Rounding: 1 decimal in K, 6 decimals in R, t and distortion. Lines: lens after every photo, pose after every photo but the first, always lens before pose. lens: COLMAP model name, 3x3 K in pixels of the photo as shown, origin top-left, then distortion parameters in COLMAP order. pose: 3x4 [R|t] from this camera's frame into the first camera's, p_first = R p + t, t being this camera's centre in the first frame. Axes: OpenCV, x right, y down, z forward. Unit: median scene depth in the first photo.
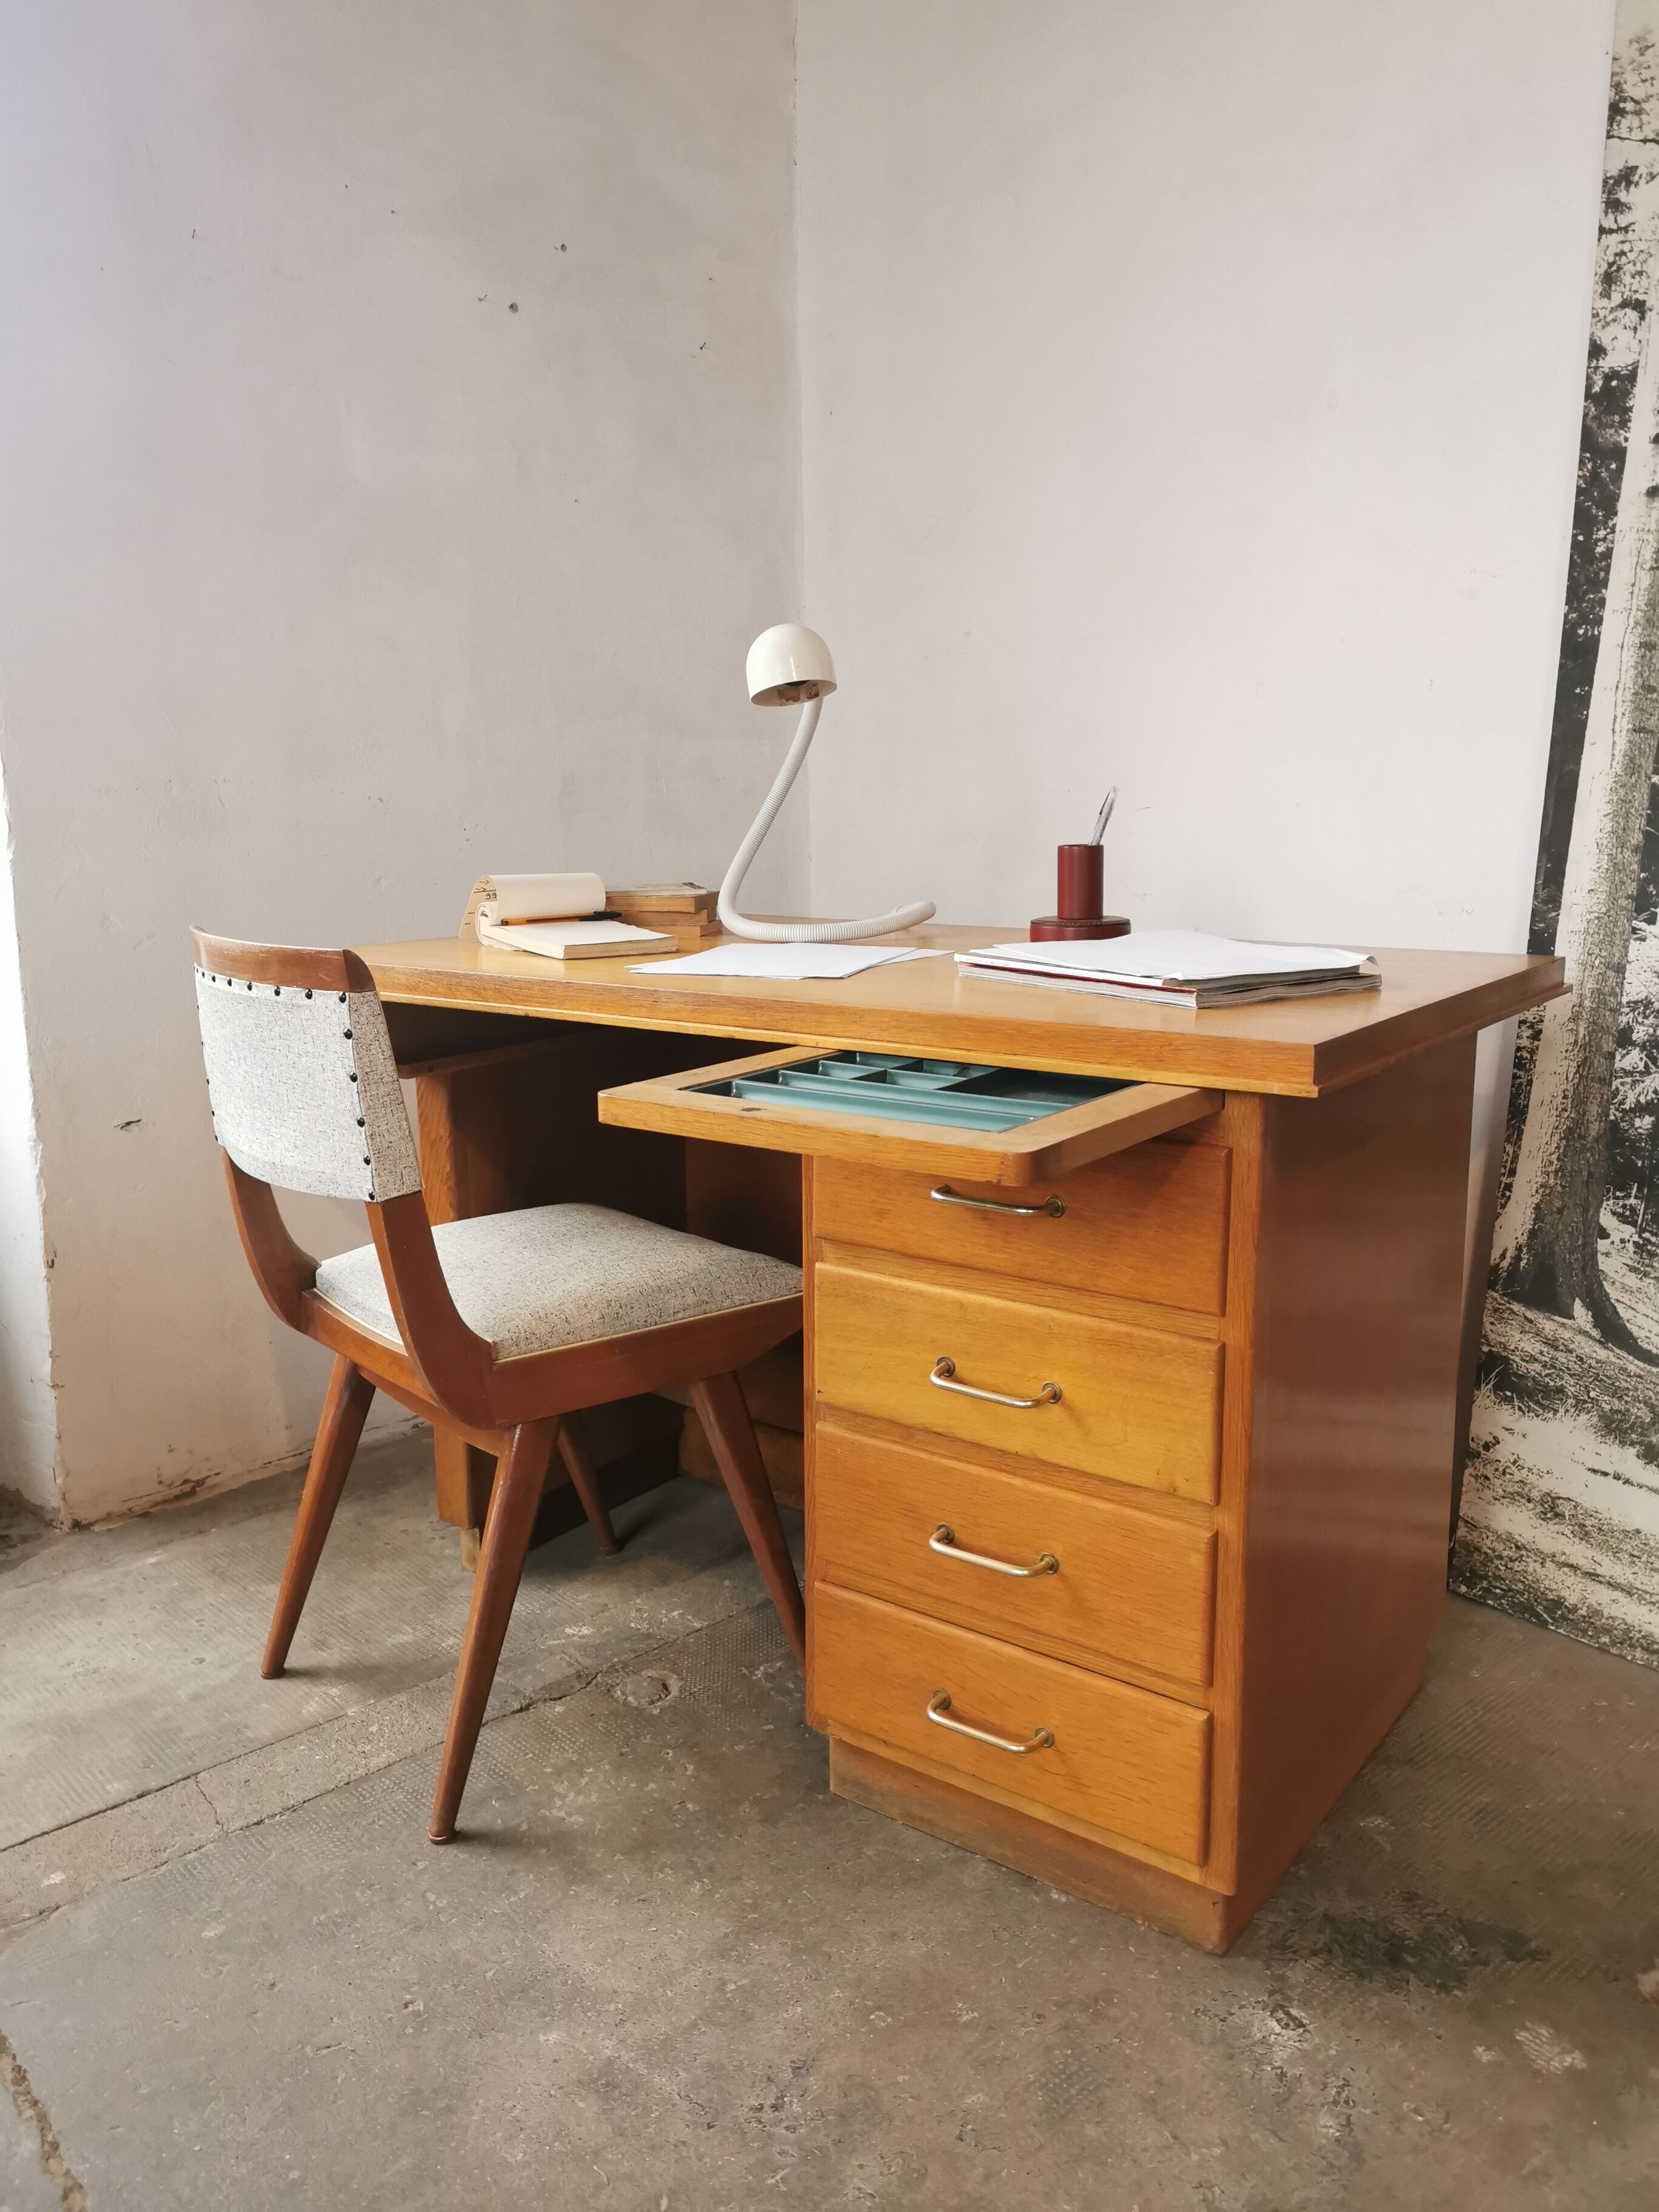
lens RADIAL K [[1726.3, 0, 839.5], [0, 1726.3, 1068.4], [0, 0, 1]] dist [0.060215, -0.089519]
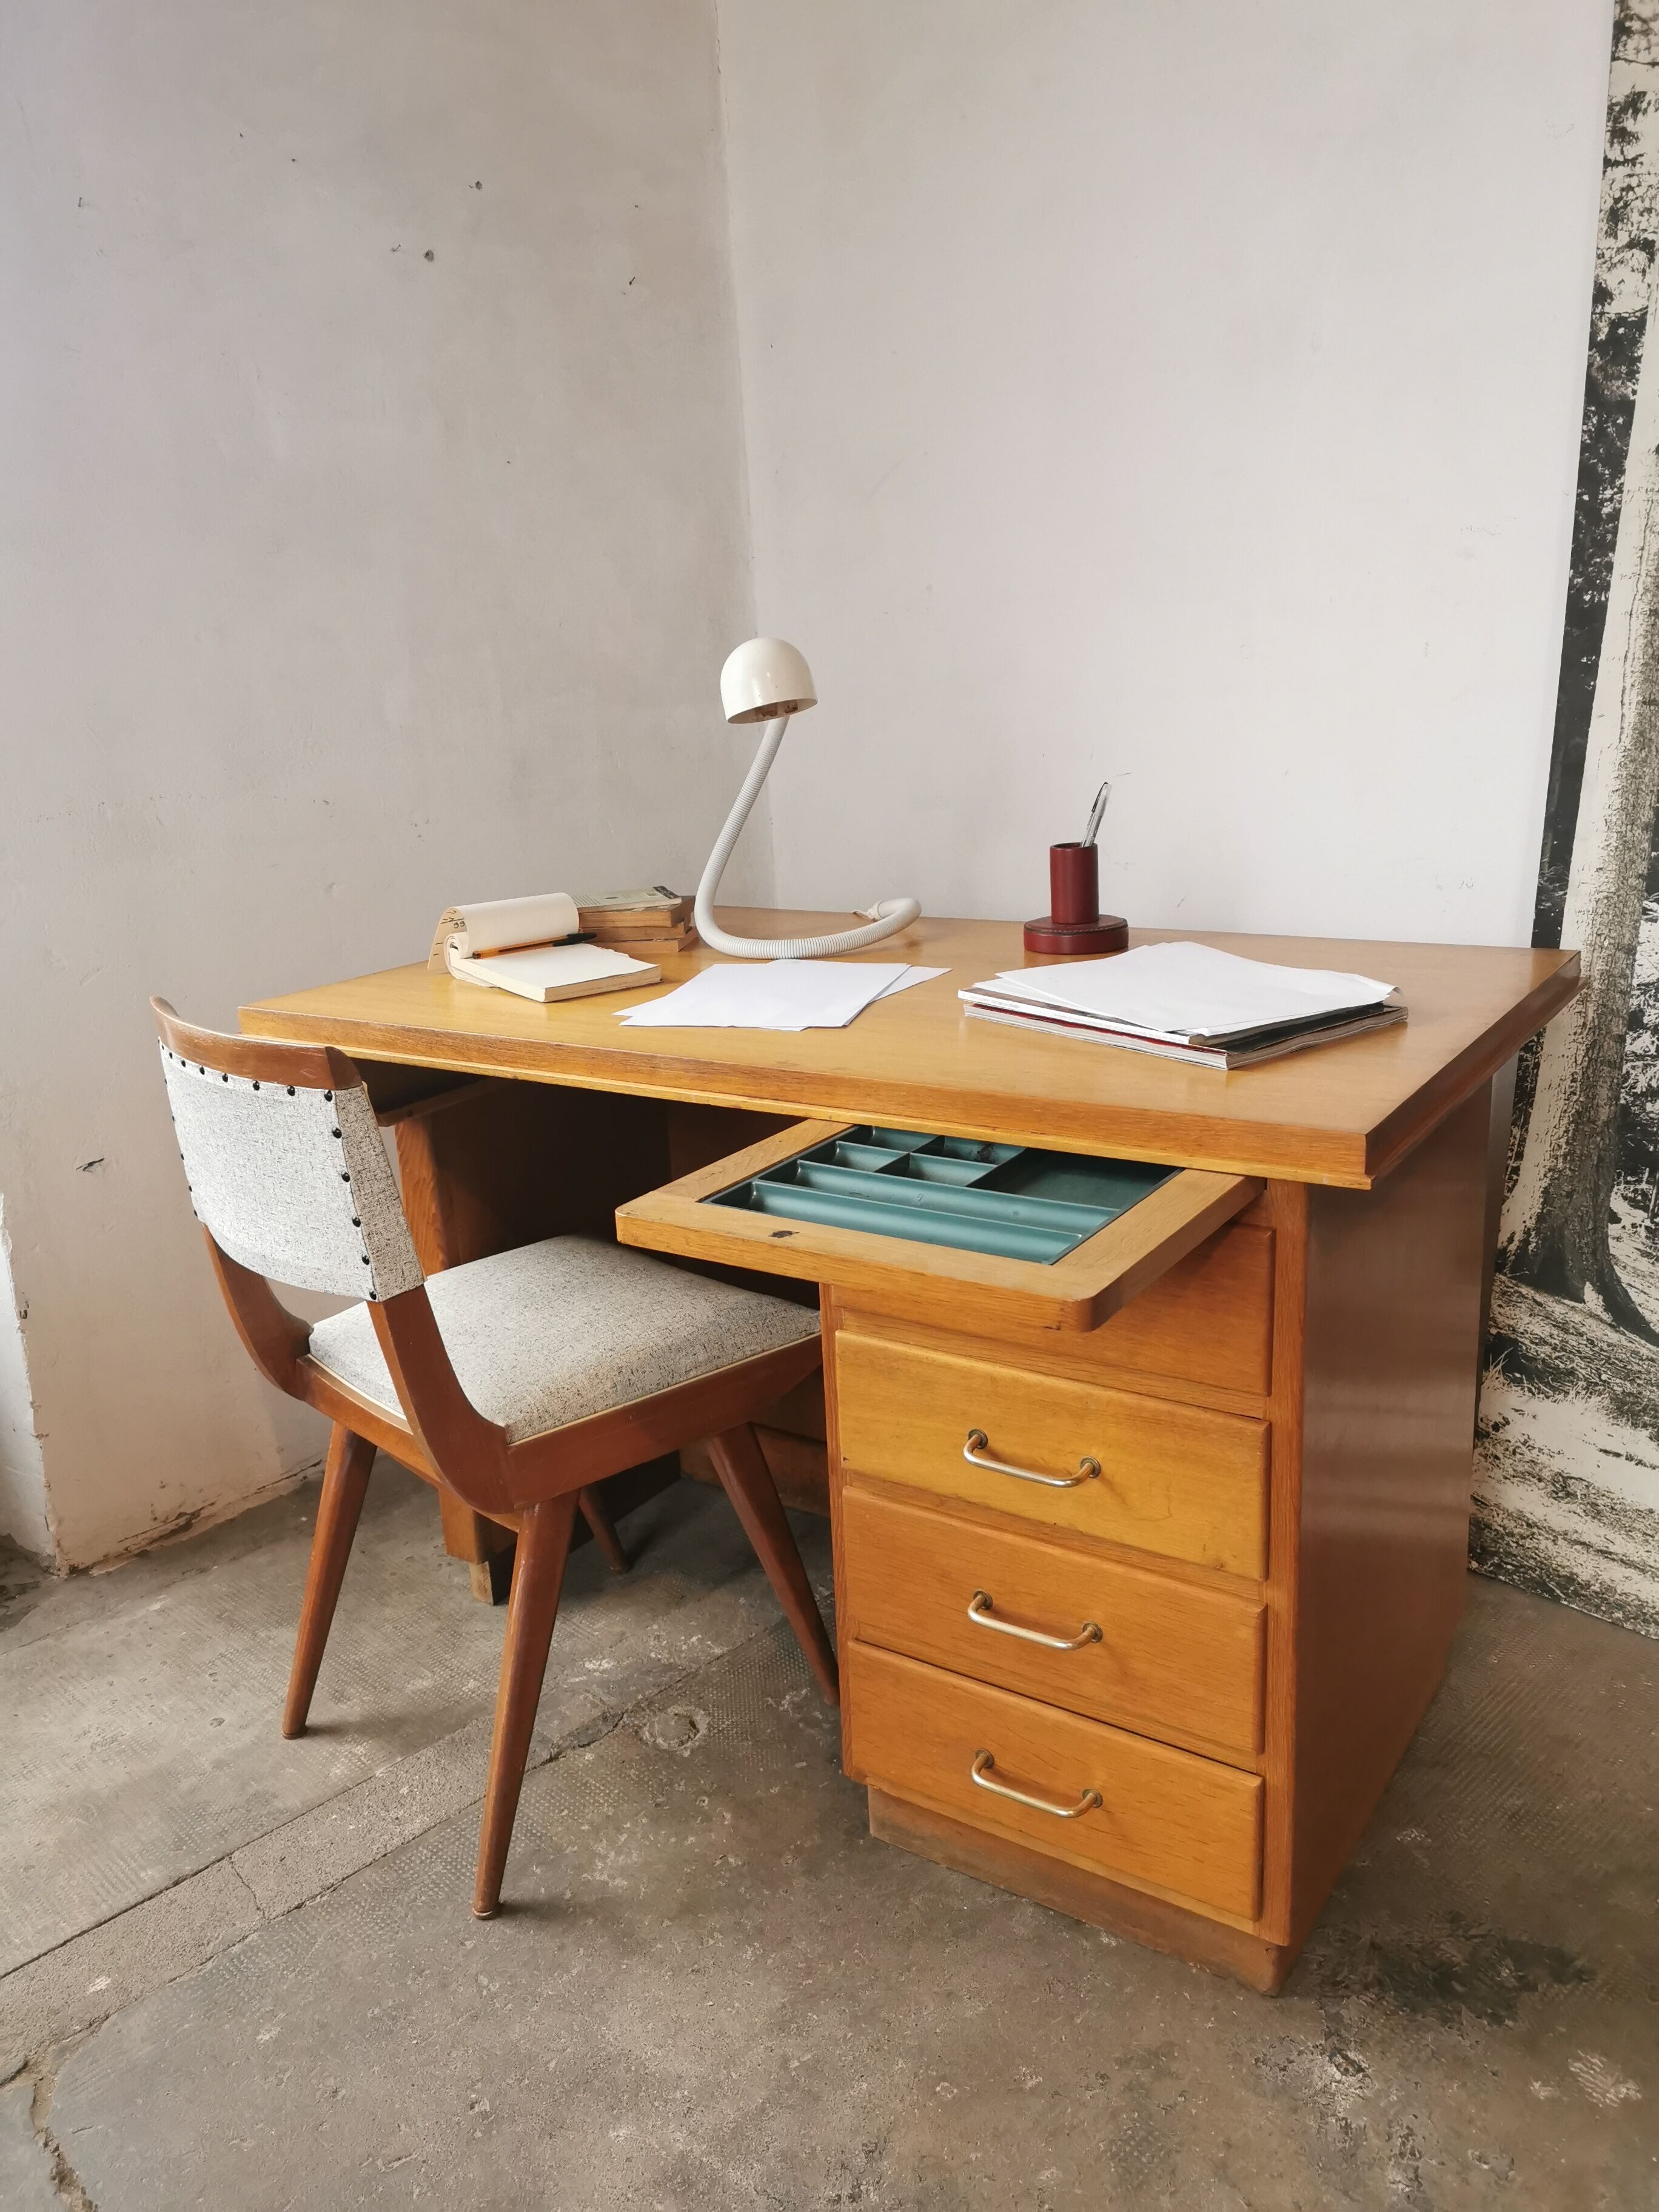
lens RADIAL K [[1726.3, 0, 828.9], [0, 1726.3, 1099.0], [0, 0, 1]] dist [0.060215, -0.089519]
pose [[0.998282, -0.051694, 0.027577, -0.036669], [0.048905, 0.994400, 0.093691, -0.105929], [-0.032266, -0.092181, 0.995219, 0.044879]]
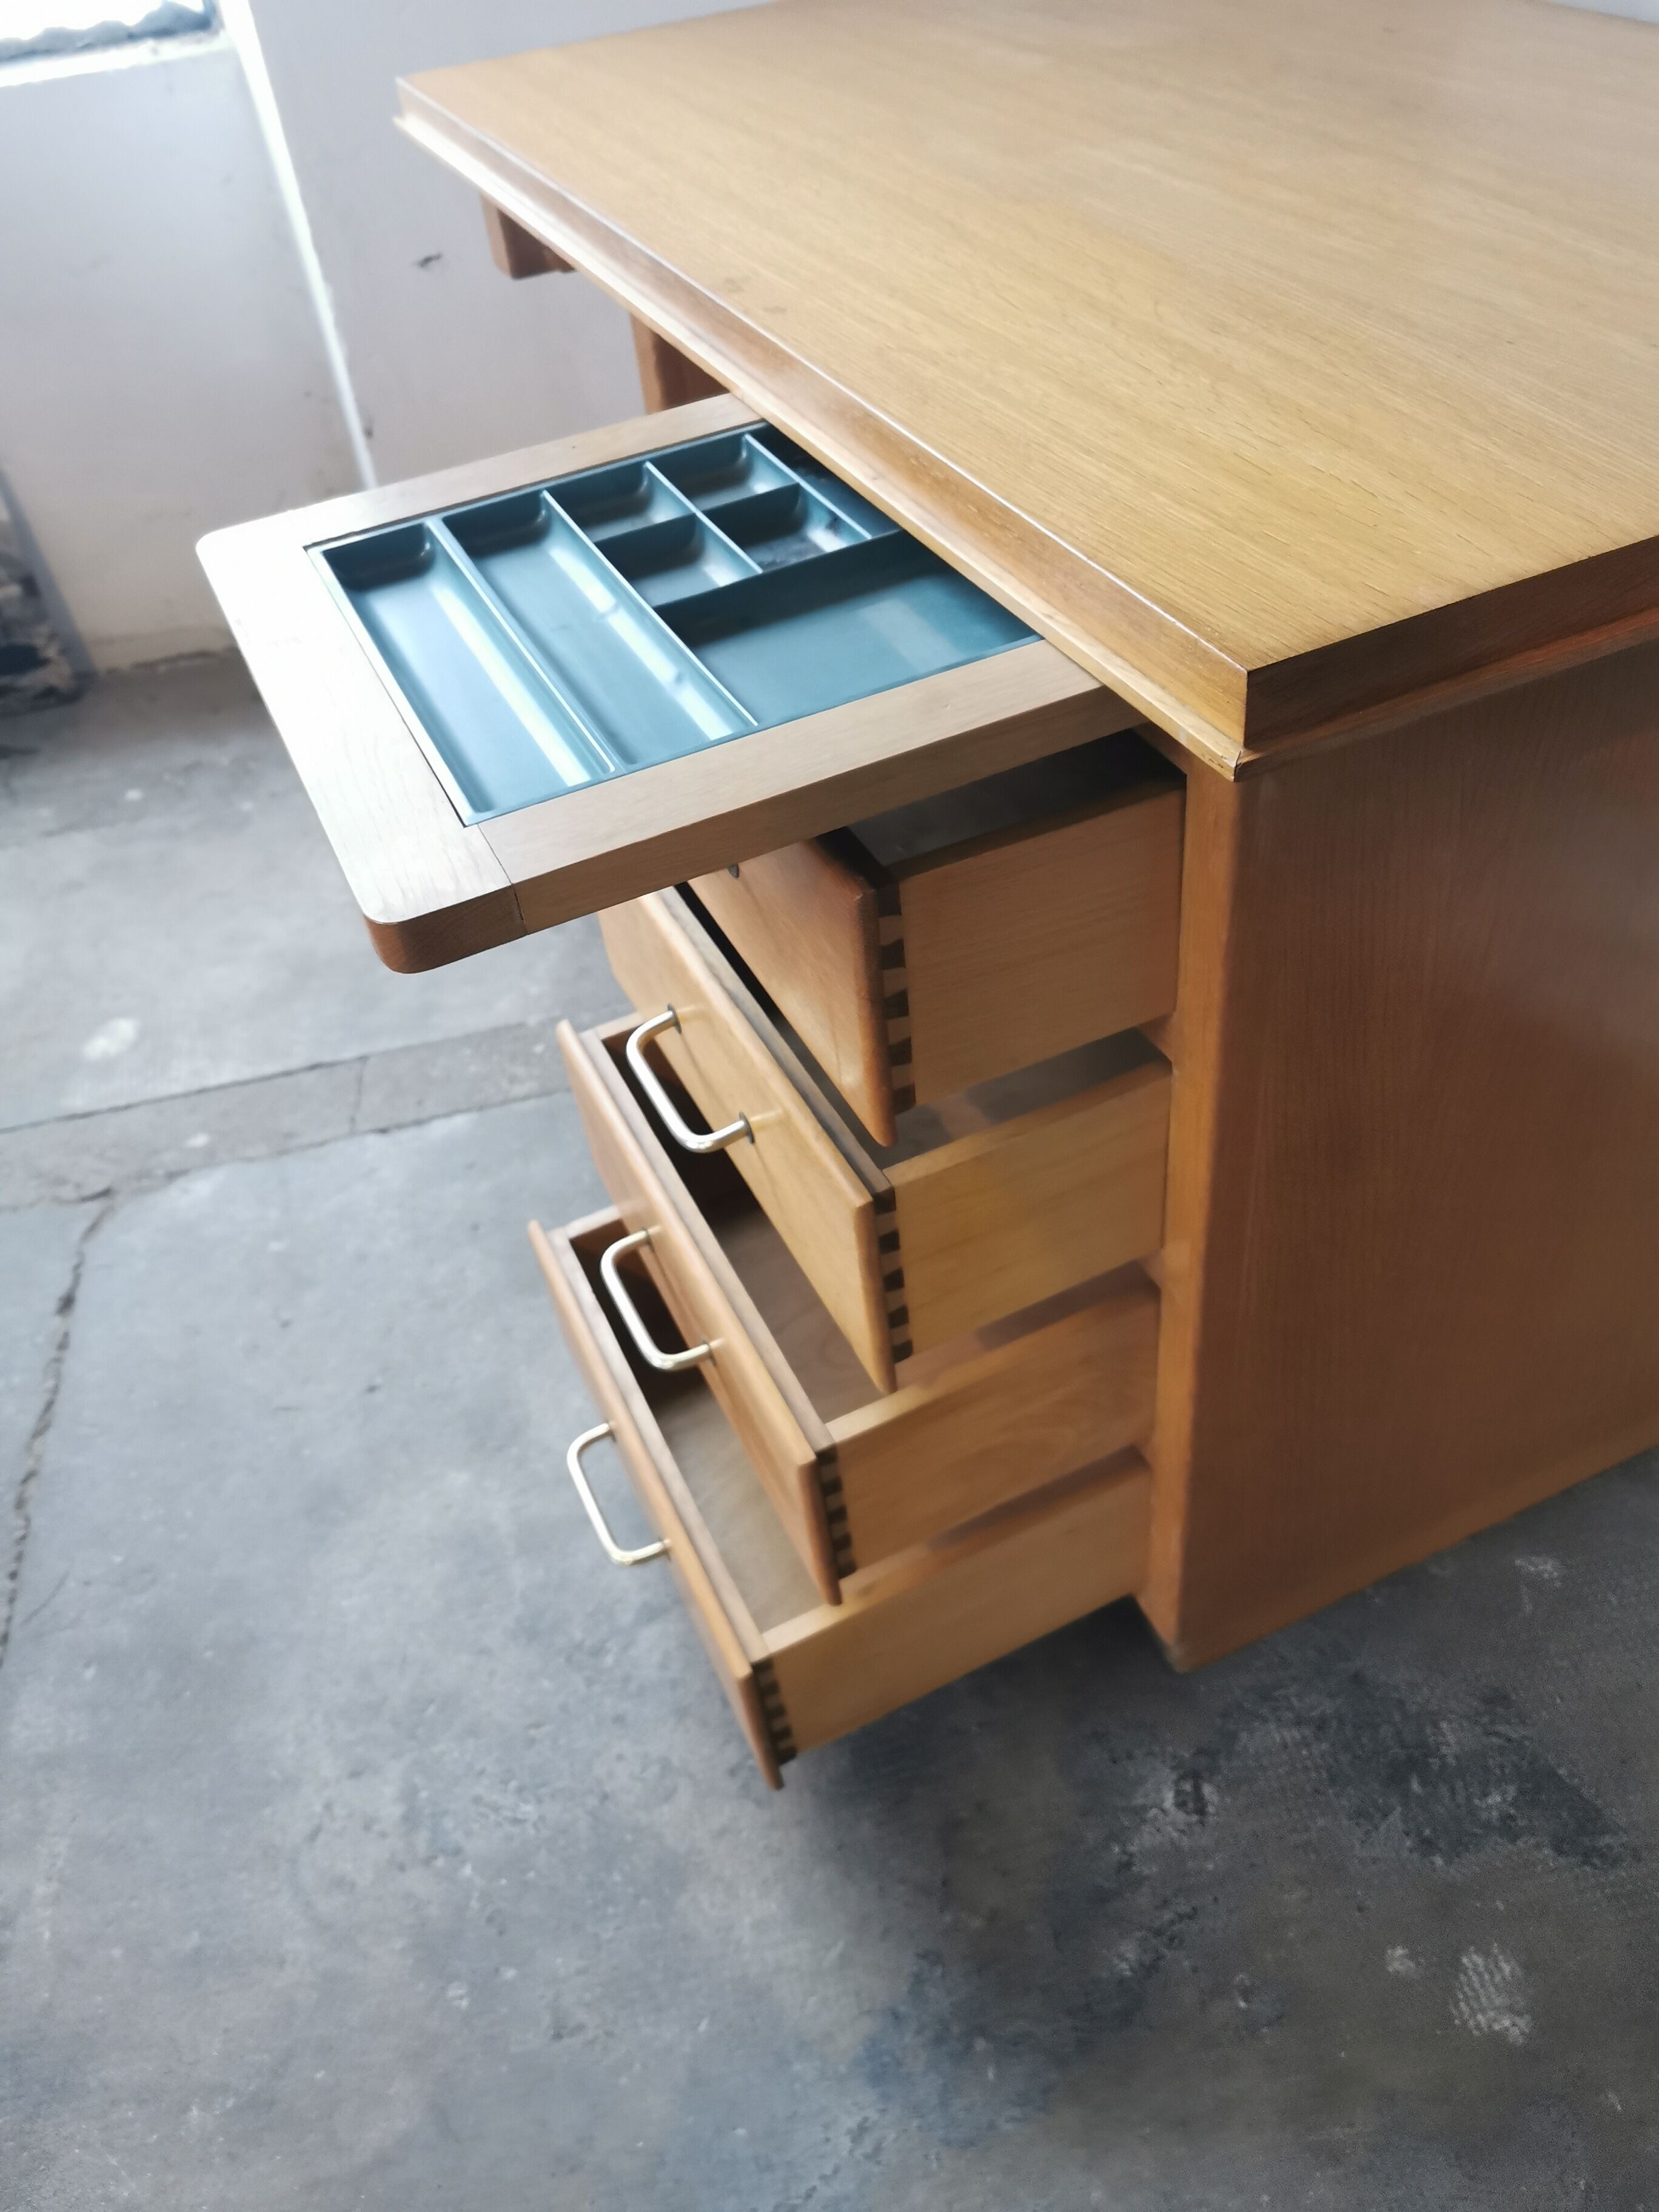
lens RADIAL K [[1726.3, 0, 833.6], [0, 1726.3, 1128.6], [0, 0, 1]] dist [0.060215, -0.089519]
pose [[0.863483, 0.282473, -0.417859, 0.312269], [0.002134, 0.826410, 0.563064, -0.131389], [0.504373, -0.487088, 0.712989, 0.432184]]
